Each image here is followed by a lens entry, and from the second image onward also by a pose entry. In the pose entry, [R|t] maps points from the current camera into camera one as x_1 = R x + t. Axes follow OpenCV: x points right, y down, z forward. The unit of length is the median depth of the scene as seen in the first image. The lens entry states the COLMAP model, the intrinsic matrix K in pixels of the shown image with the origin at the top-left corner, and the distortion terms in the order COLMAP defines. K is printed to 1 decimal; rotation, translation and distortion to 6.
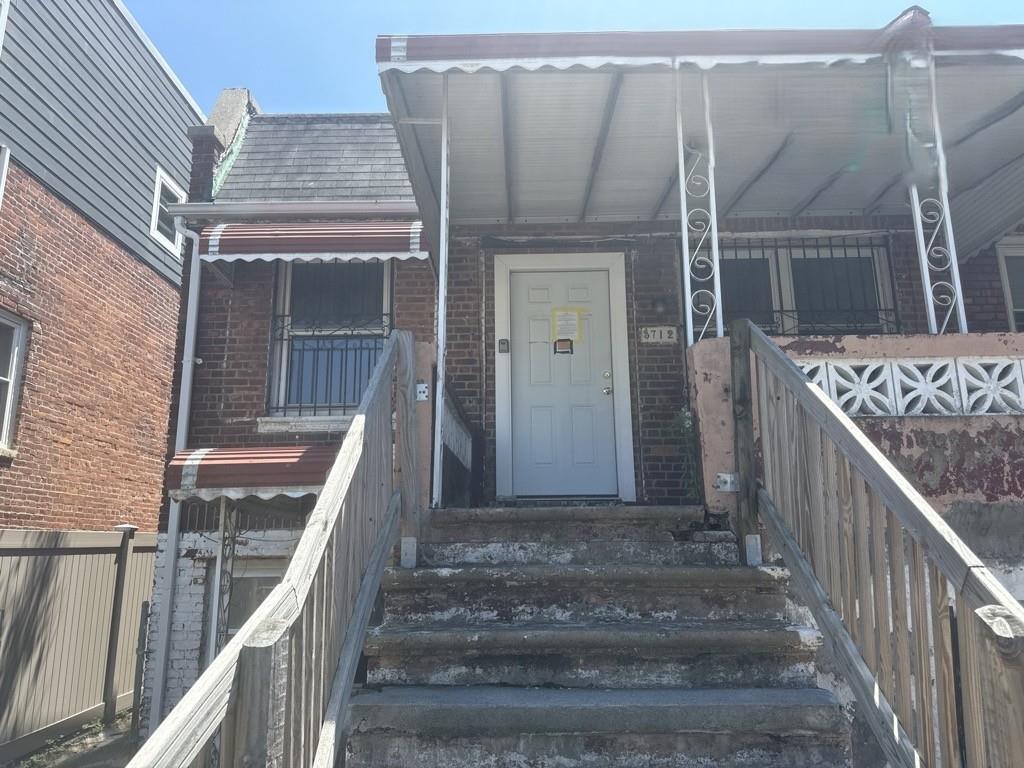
lens RADIAL K [[709.7, 0, 512.0], [0, 709.7, 384.0], [0, 0, 1]] dist [0.121523, -0.221231]
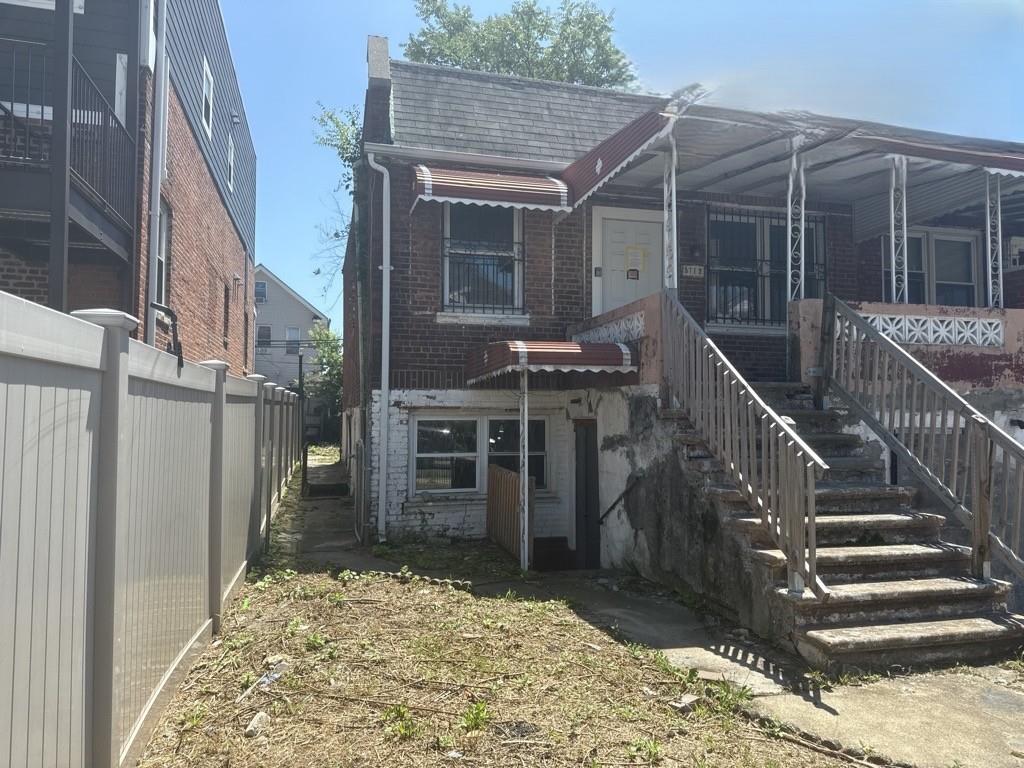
lens RADIAL K [[709.7, 0, 512.0], [0, 709.7, 384.0], [0, 0, 1]] dist [0.121523, -0.221231]
pose [[0.961712, 0.025655, 0.272860, -0.582501], [-0.073657, 0.983173, 0.167168, -0.059262], [-0.263980, -0.180866, 0.947419, -0.397153]]
